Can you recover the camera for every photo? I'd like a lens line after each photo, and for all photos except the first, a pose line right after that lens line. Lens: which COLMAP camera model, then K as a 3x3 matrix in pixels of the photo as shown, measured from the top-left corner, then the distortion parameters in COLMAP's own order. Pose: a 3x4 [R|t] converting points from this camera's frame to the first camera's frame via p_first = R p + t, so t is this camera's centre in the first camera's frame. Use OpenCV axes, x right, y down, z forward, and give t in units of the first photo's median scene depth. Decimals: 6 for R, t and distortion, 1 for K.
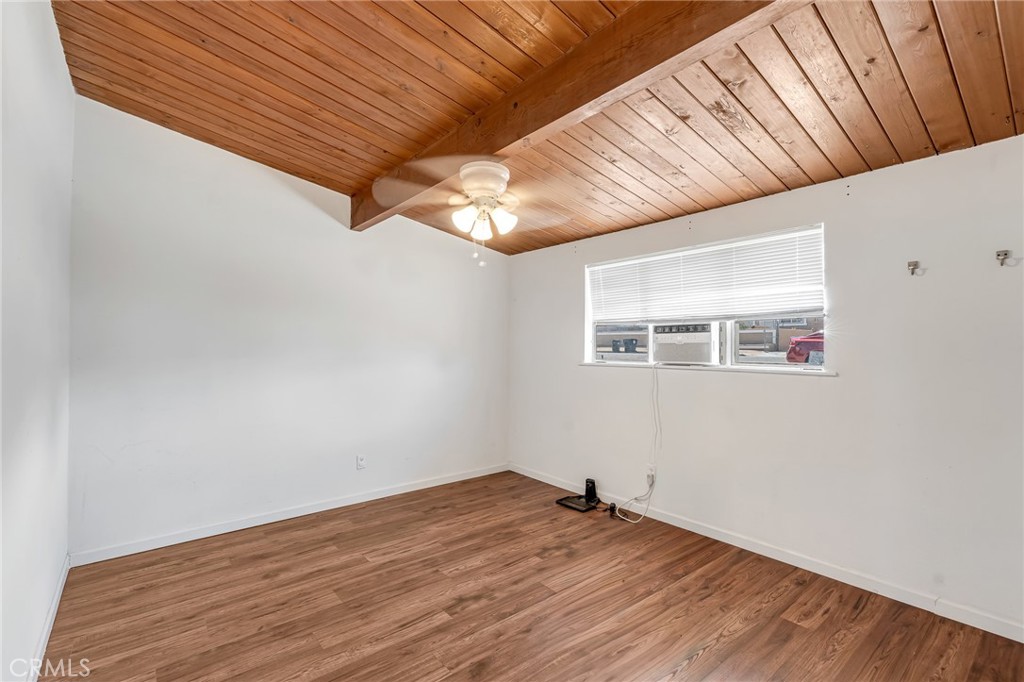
lens RADIAL K [[466.8, 0, 512.0], [0, 466.8, 344.7], [0, 0, 1]] dist [-0.005714, 0.001170]
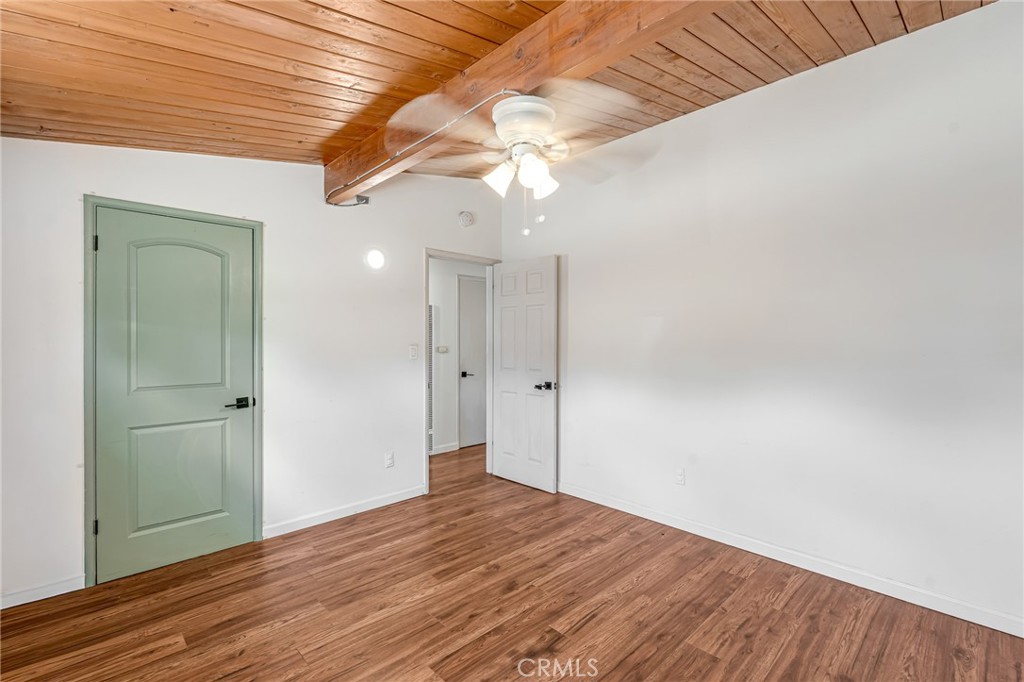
lens RADIAL K [[466.8, 0, 511.9], [0, 466.8, 340.3], [0, 0, 1]] dist [-0.005714, 0.001170]
pose [[-0.997203, -0.000436, -0.074741, 0.022249], [-0.000471, 1.000000, 0.000455, -0.005105], [0.074740, 0.000489, -0.997203, 1.981157]]
